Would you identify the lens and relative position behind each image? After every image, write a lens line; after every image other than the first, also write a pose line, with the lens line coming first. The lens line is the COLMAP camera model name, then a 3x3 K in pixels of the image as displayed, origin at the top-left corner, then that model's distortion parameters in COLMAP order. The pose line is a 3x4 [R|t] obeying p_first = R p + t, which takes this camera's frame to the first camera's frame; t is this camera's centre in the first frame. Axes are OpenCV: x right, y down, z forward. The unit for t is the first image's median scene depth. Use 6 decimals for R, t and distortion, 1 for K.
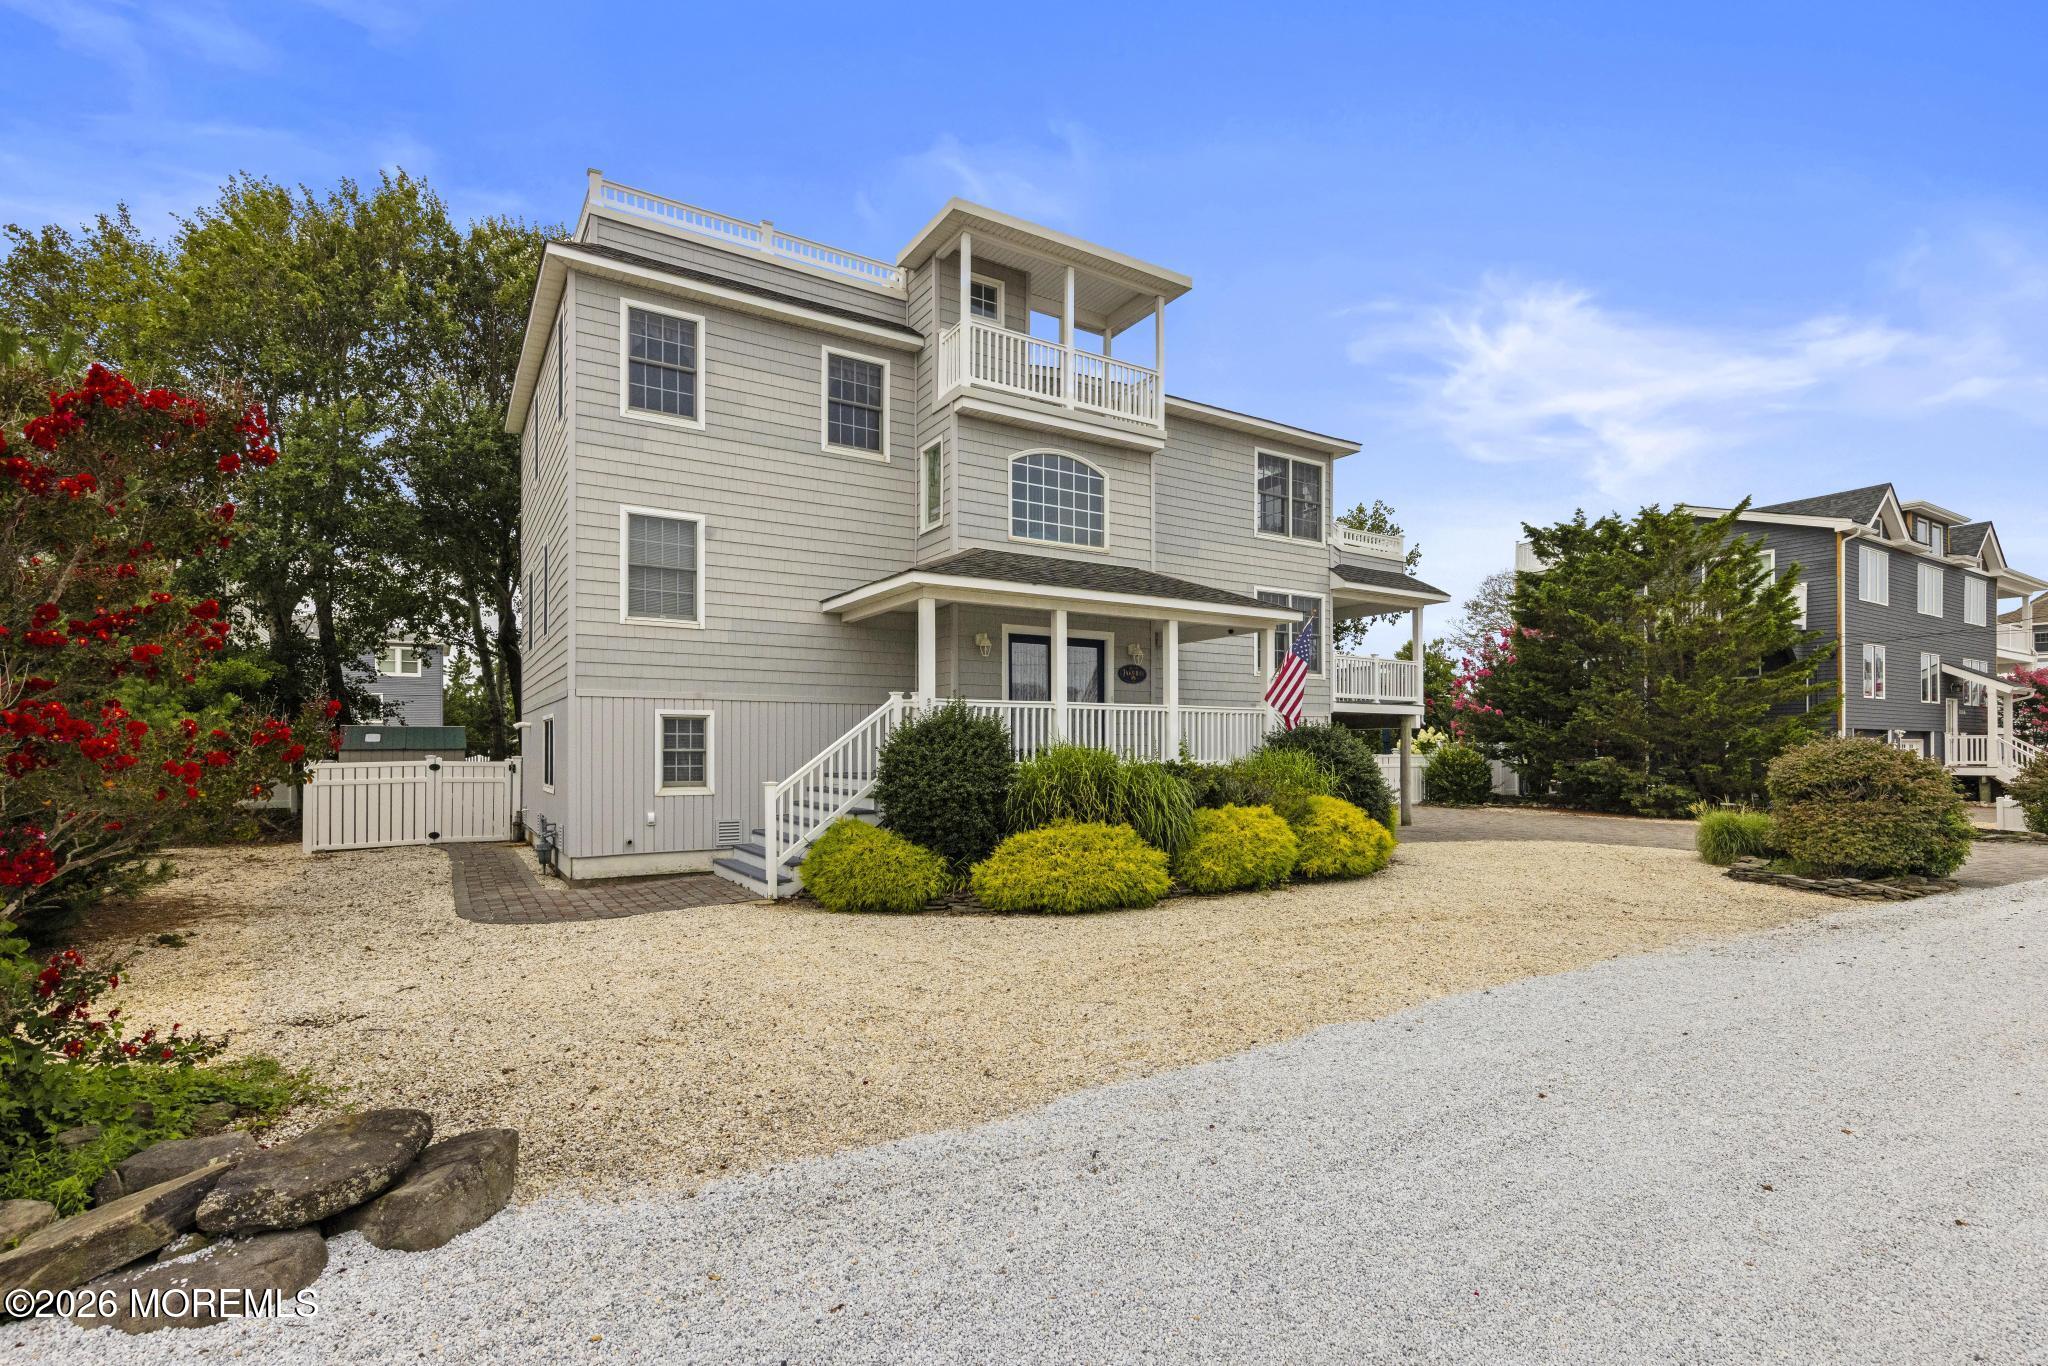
lens RADIAL K [[860.6, 0, 976.0], [0, 860.6, 748.9], [0, 0, 1]] dist [-0.011399, 0.000020]
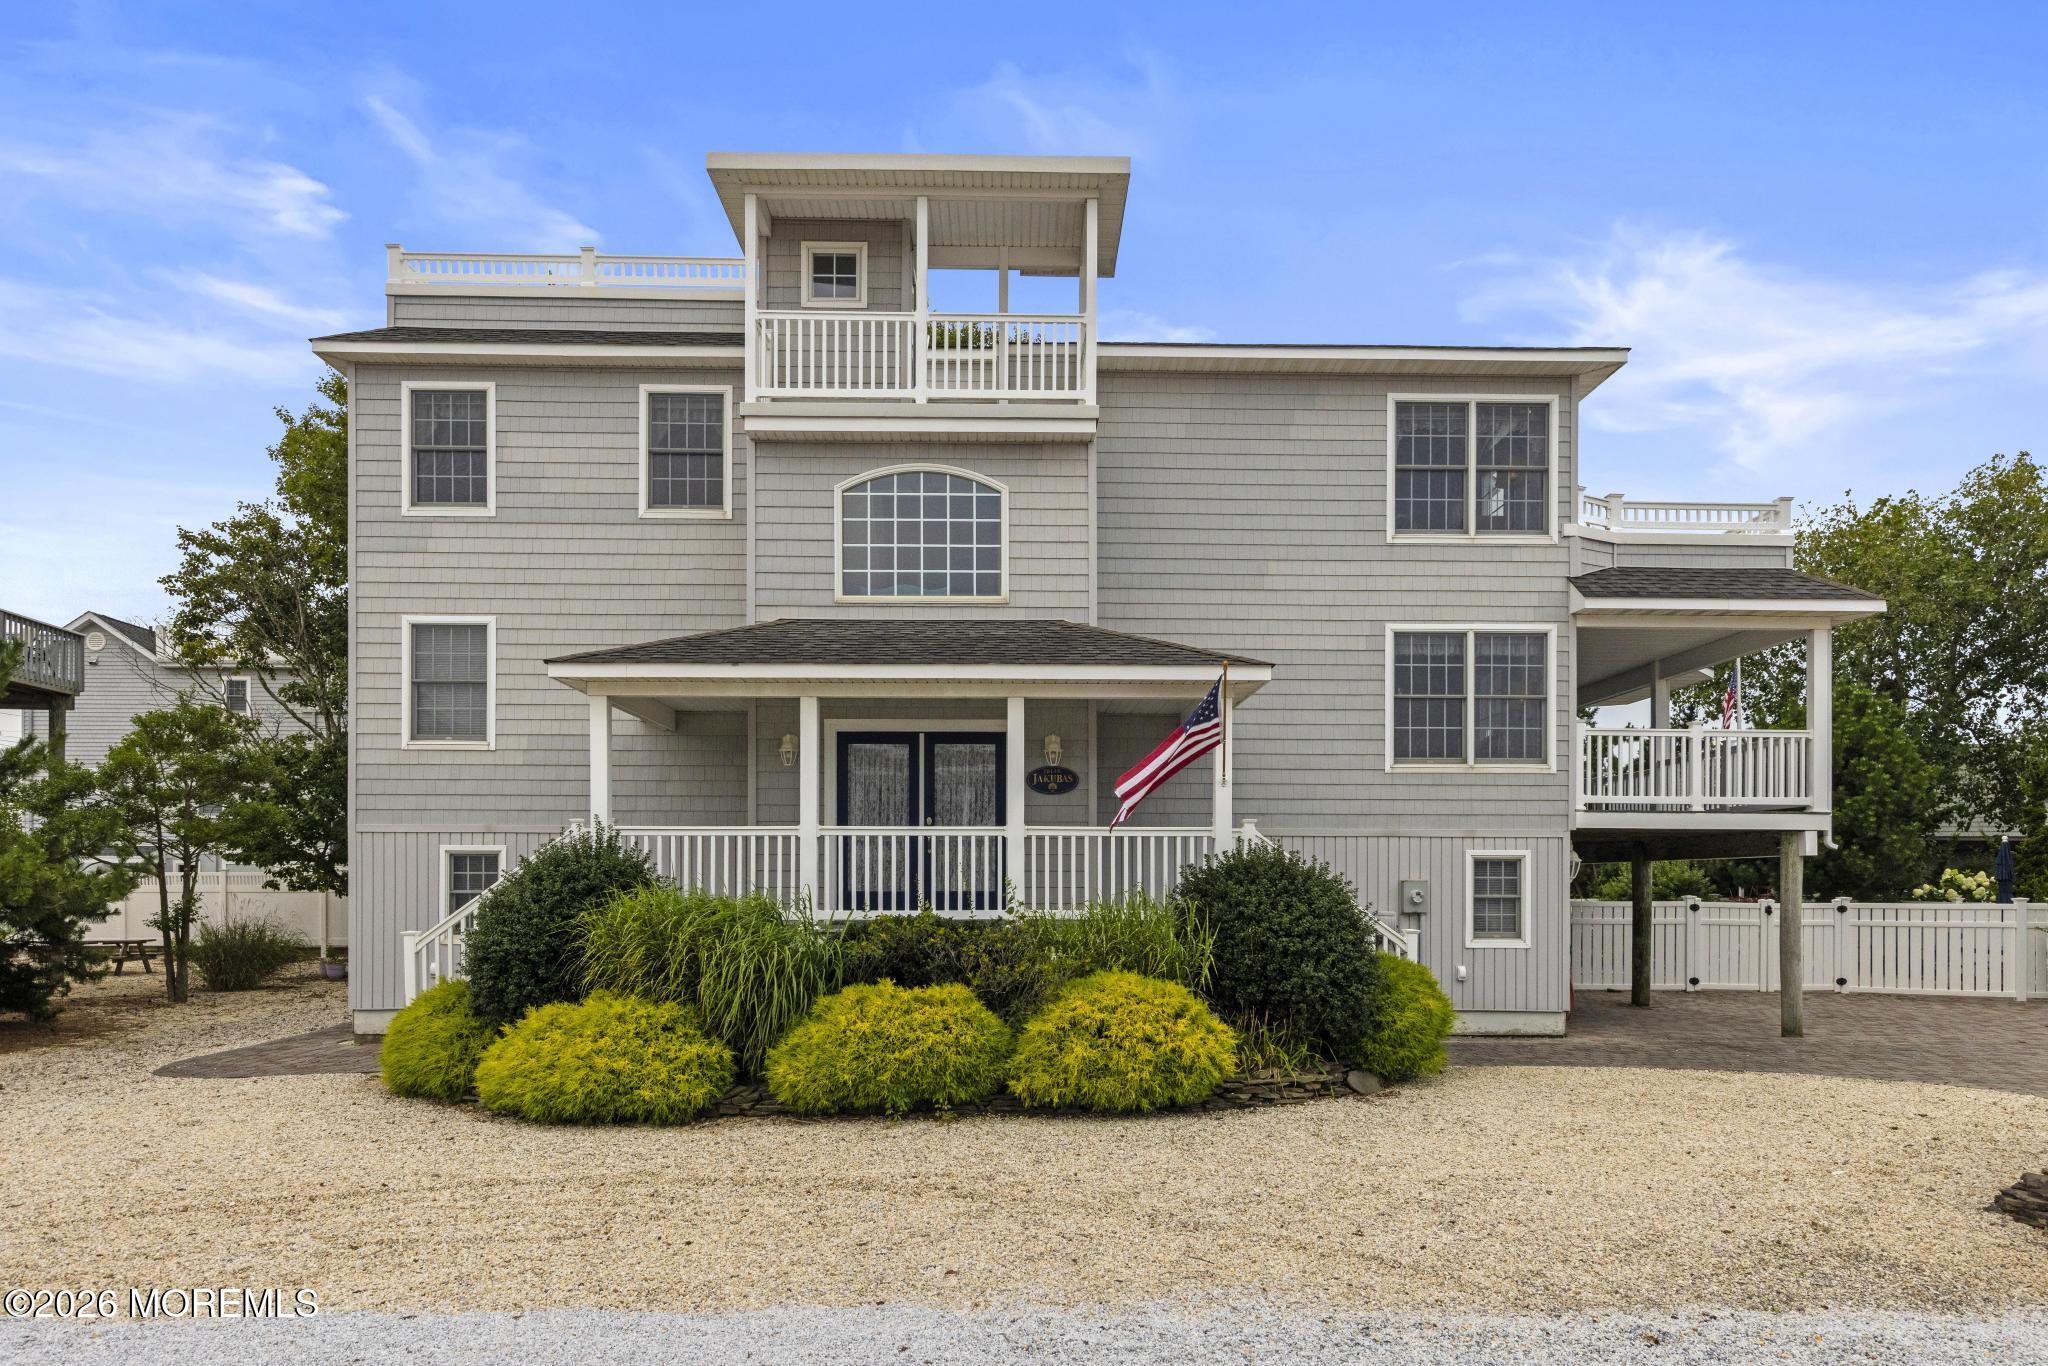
lens RADIAL K [[1123.1, 0, 1049.4], [0, 1123.1, 892.2], [0, 0, 1]] dist [-0.006403, -0.002032]
pose [[0.886248, 0.005410, -0.463179, 0.632511], [-0.003158, 0.999979, 0.005637, -0.005976], [0.463200, -0.003533, 0.886247, 0.247960]]
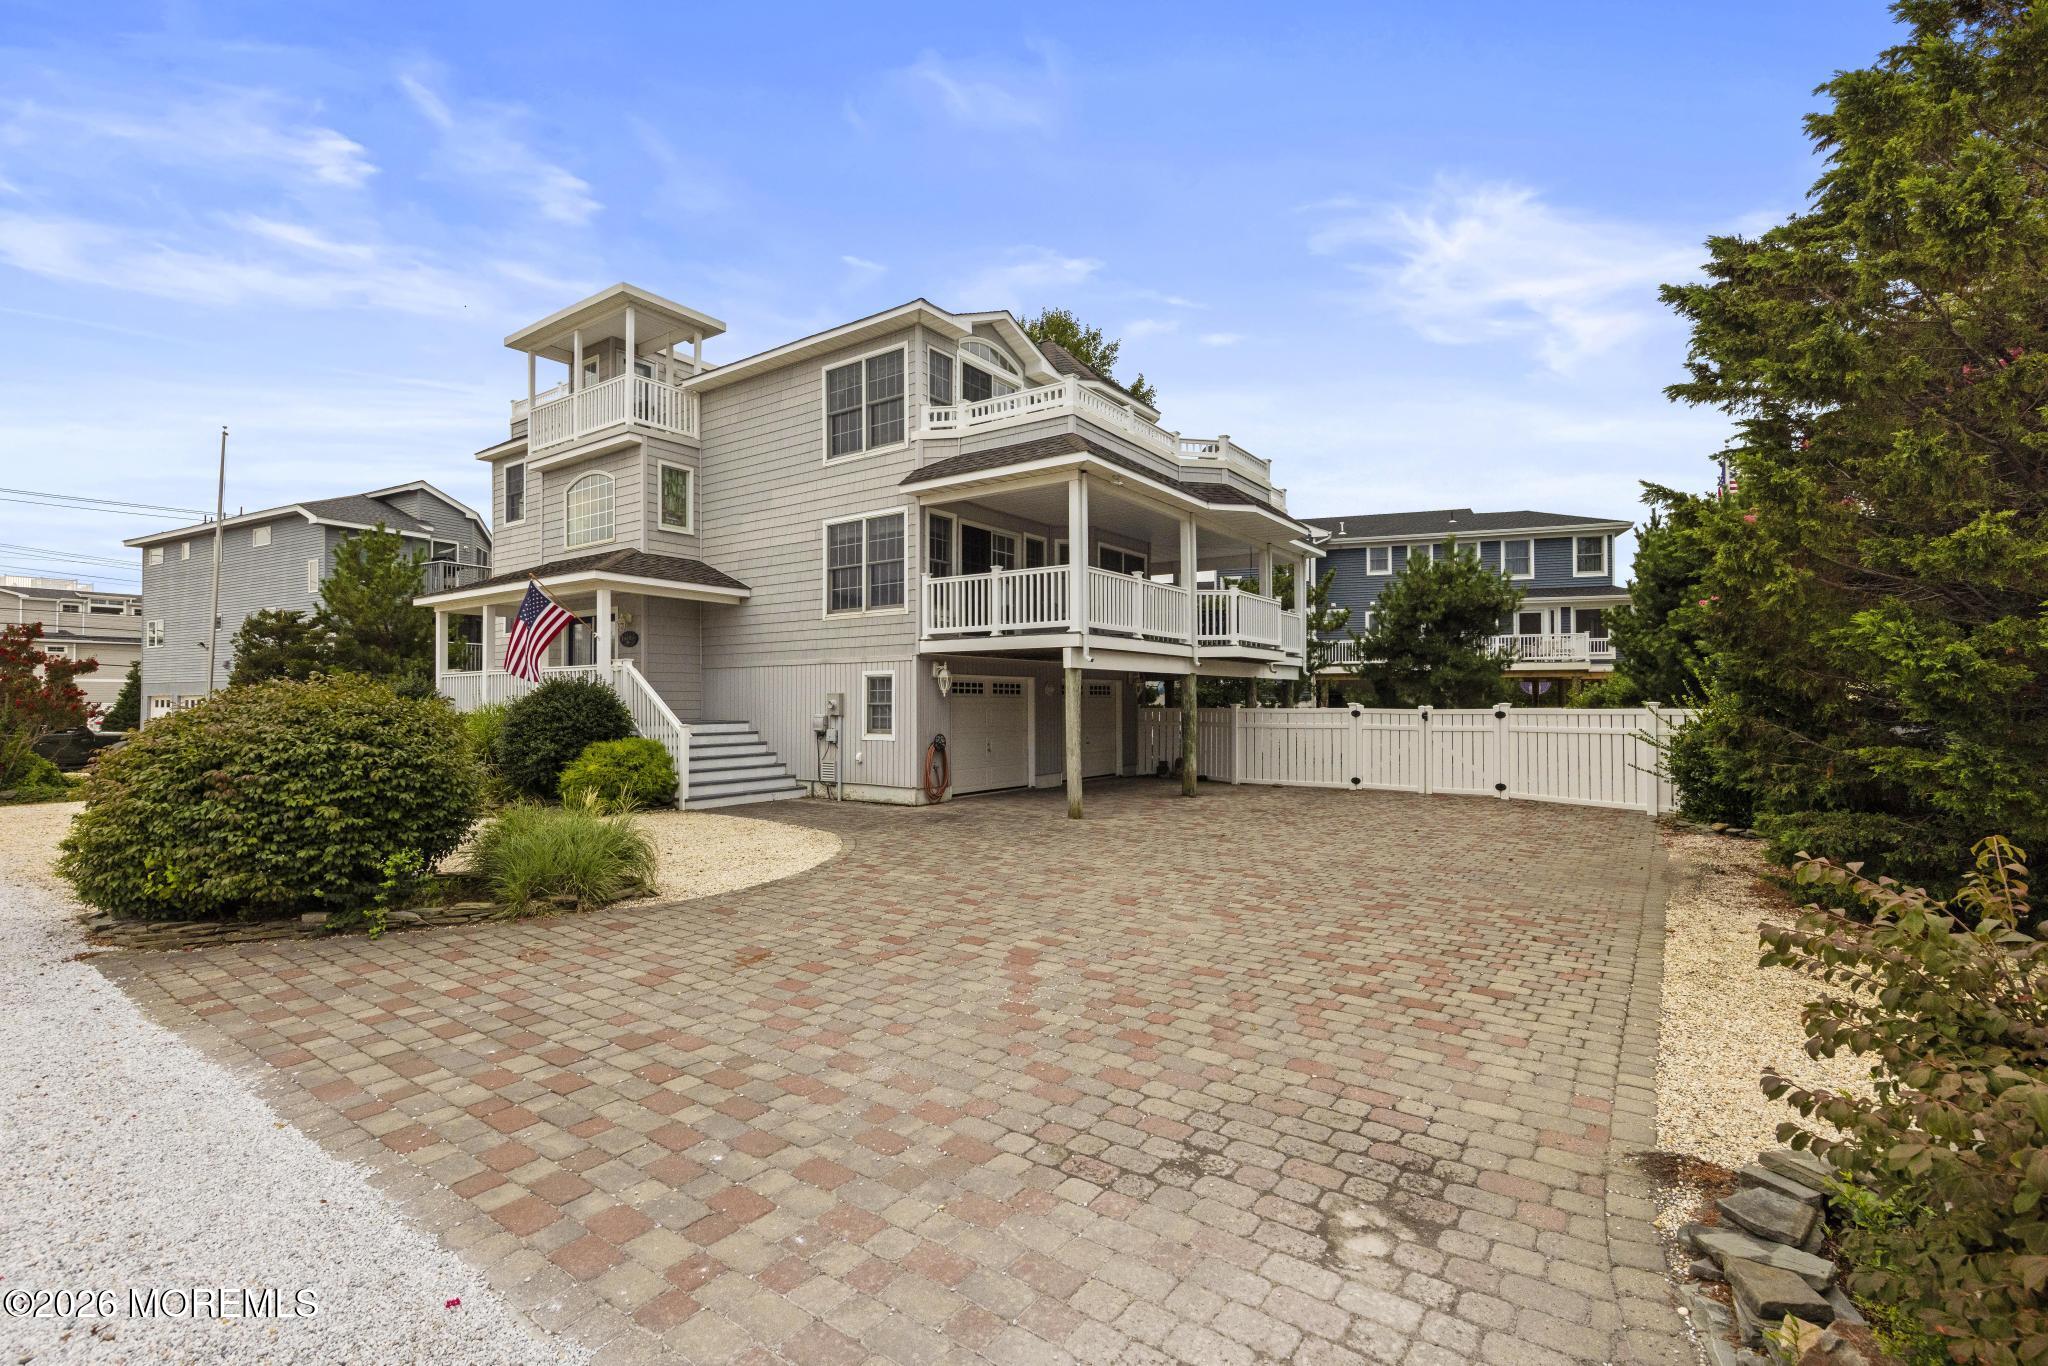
lens RADIAL K [[949.1, 0, 1045.4], [0, 949.1, 685.8], [0, 0, 1]] dist [0.000611, 0.000710]
pose [[0.461199, -0.018083, -0.887112, 1.724838], [0.009693, 0.999835, -0.015342, 0.000440], [0.887244, -0.001523, 0.461298, 0.984365]]
